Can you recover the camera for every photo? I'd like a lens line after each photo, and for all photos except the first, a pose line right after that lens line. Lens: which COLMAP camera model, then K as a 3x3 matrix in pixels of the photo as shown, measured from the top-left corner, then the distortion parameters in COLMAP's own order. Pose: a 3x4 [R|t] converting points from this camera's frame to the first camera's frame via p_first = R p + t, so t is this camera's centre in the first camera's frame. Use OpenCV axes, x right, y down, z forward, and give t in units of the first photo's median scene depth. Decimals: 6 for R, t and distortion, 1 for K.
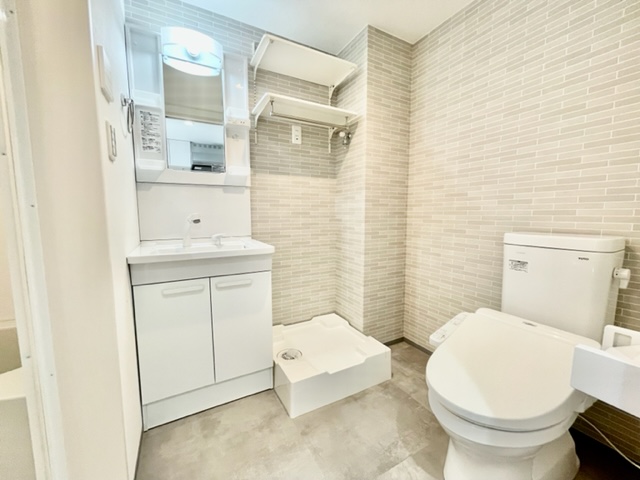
lens RADIAL K [[256.0, 0, 315.9], [0, 256.0, 239.2], [0, 0, 1]] dist [-0.005792, -0.000419]
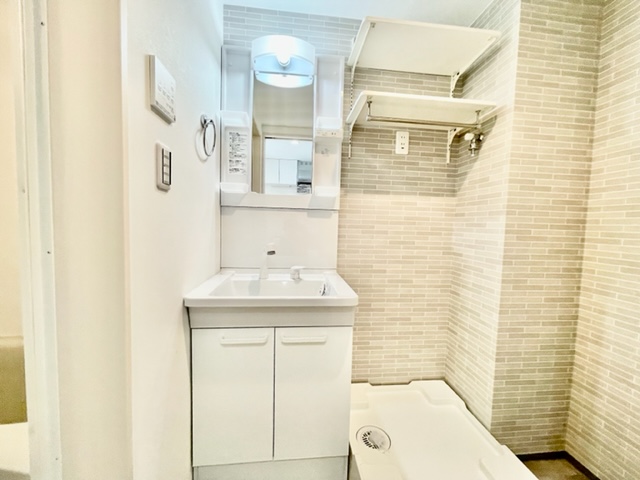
lens RADIAL K [[256.0, 0, 317.1], [0, 256.0, 239.5], [0, 0, 1]] dist [-0.005792, -0.000419]
pose [[0.922708, 0.050568, -0.382169, -0.001729], [-0.067827, 0.997190, -0.031815, -0.081090], [0.379486, 0.055278, 0.923544, 0.223364]]
